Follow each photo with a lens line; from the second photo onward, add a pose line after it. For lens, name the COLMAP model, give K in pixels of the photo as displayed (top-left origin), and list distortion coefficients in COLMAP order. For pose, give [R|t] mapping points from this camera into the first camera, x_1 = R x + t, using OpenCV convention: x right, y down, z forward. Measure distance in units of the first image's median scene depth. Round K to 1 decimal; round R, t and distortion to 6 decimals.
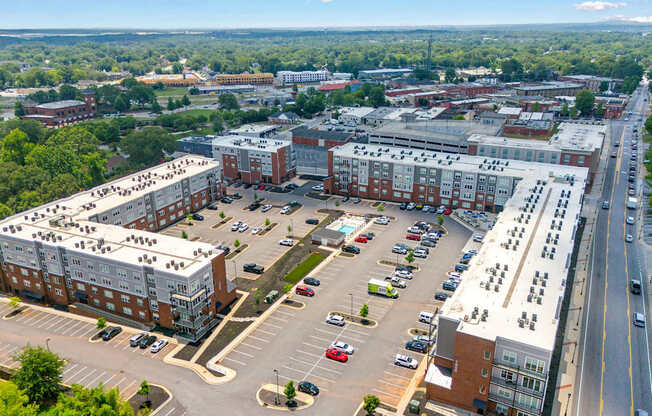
lens RADIAL K [[487.8, 0, 324.9], [0, 487.8, 222.5], [0, 0, 1]] dist [0.067787, -0.066018]
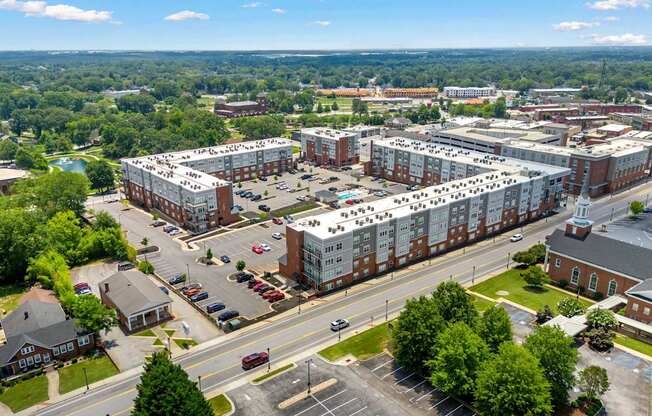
lens RADIAL K [[487.8, 0, 323.9], [0, 487.8, 211.9], [0, 0, 1]] dist [0.067787, -0.066018]
pose [[0.910156, 0.133961, -0.392007, 0.500606], [-0.155574, 0.987539, -0.023737, 0.098454], [0.383943, 0.082591, 0.919656, -0.211742]]
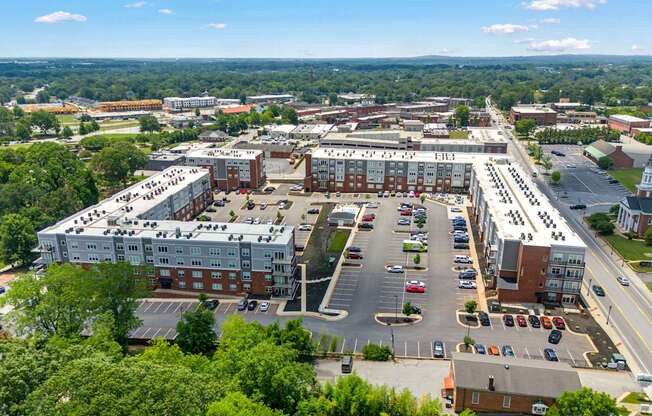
lens RADIAL K [[487.8, 0, 324.4], [0, 487.8, 206.4], [0, 0, 1]] dist [0.067787, -0.066018]
pose [[0.956800, -0.078491, 0.279952, -0.345800], [0.102472, 0.992123, -0.072058, 0.076445], [-0.272090, 0.097632, 0.957306, -0.123490]]
